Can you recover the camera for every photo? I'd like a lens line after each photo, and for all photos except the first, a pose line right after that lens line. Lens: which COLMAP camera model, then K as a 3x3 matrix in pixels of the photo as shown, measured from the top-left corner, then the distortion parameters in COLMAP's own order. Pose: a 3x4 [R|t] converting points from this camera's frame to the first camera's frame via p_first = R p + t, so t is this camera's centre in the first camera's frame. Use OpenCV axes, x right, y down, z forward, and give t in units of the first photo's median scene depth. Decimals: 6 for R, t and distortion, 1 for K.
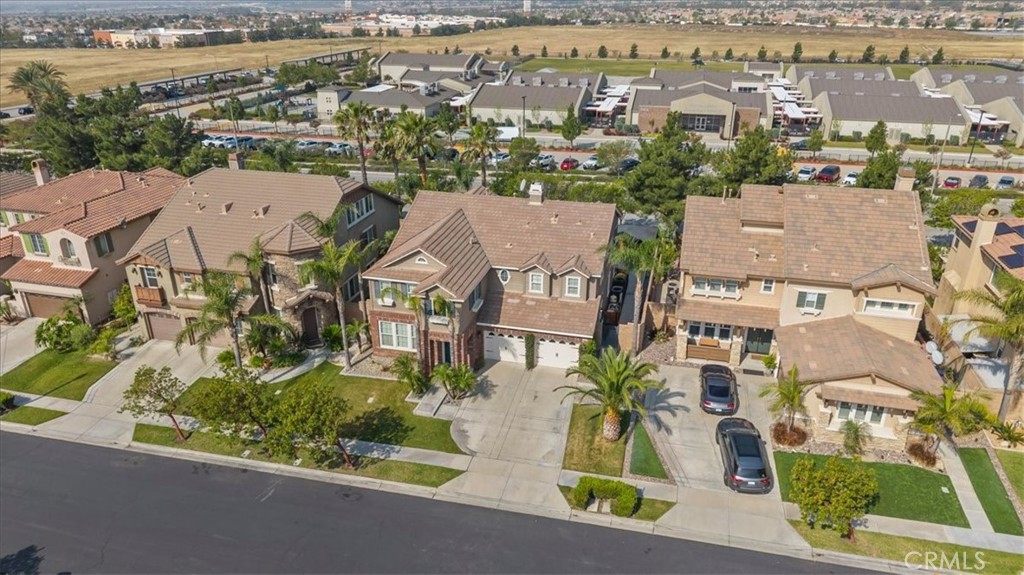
lens RADIAL K [[675.2, 0, 509.3], [0, 675.2, 287.5], [0, 0, 1]] dist [-0.010988, -0.002848]
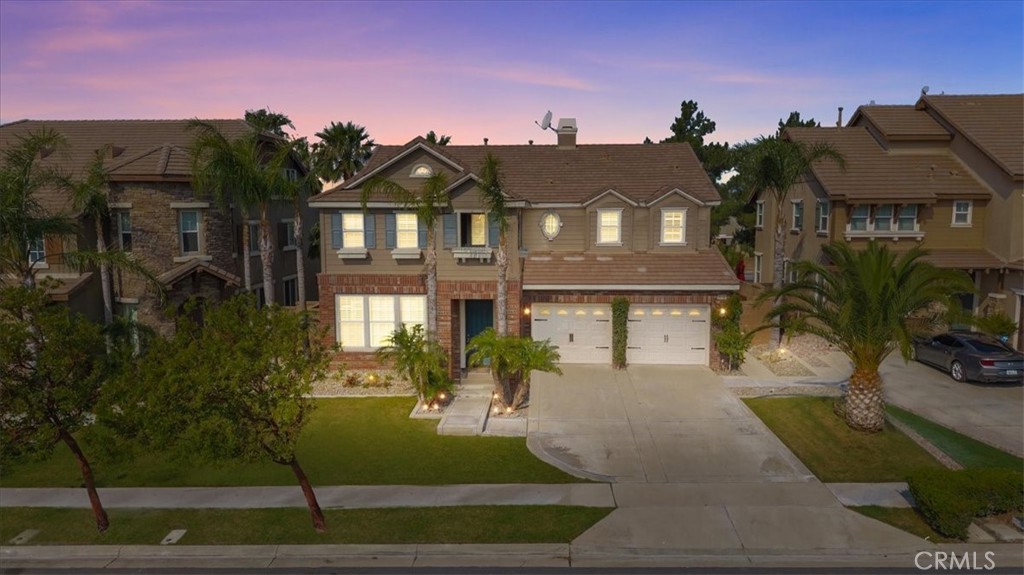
lens RADIAL K [[675.2, 0, 512.0], [0, 675.2, 286.4], [0, 0, 1]] dist [-0.010988, -0.002848]
pose [[0.979616, -0.023053, 0.199551, -0.170590], [0.081662, 0.953306, -0.290757, 0.216752], [-0.183530, 0.301126, 0.935756, 0.496162]]
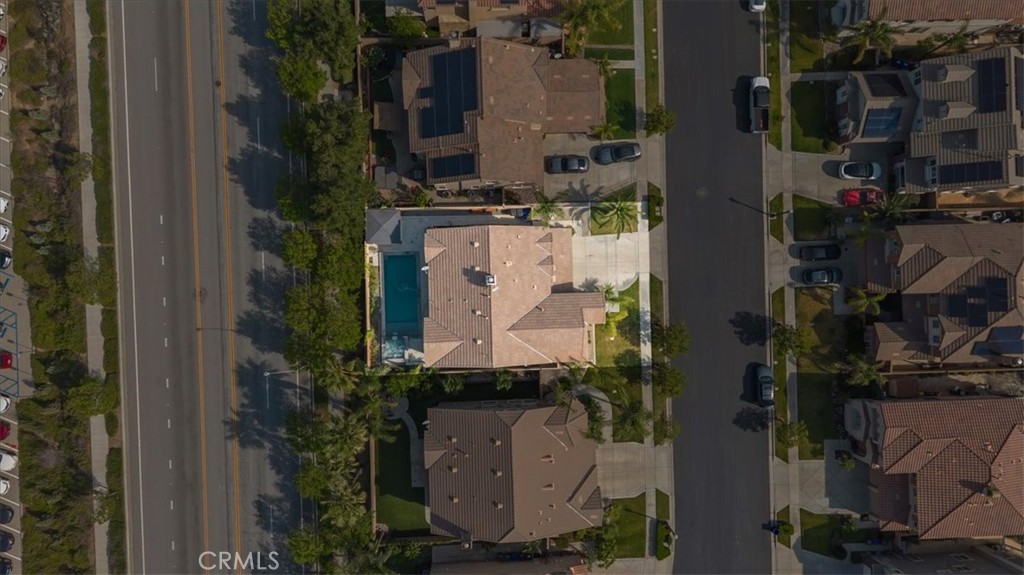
lens RADIAL K [[675.2, 0, 509.5], [0, 675.2, 281.0], [0, 0, 1]] dist [-0.010988, -0.002848]
pose [[-0.281342, -0.959531, -0.012162, 0.056854], [0.363925, -0.118415, 0.923871, -1.652231], [-0.887922, 0.255498, 0.382512, 0.469656]]
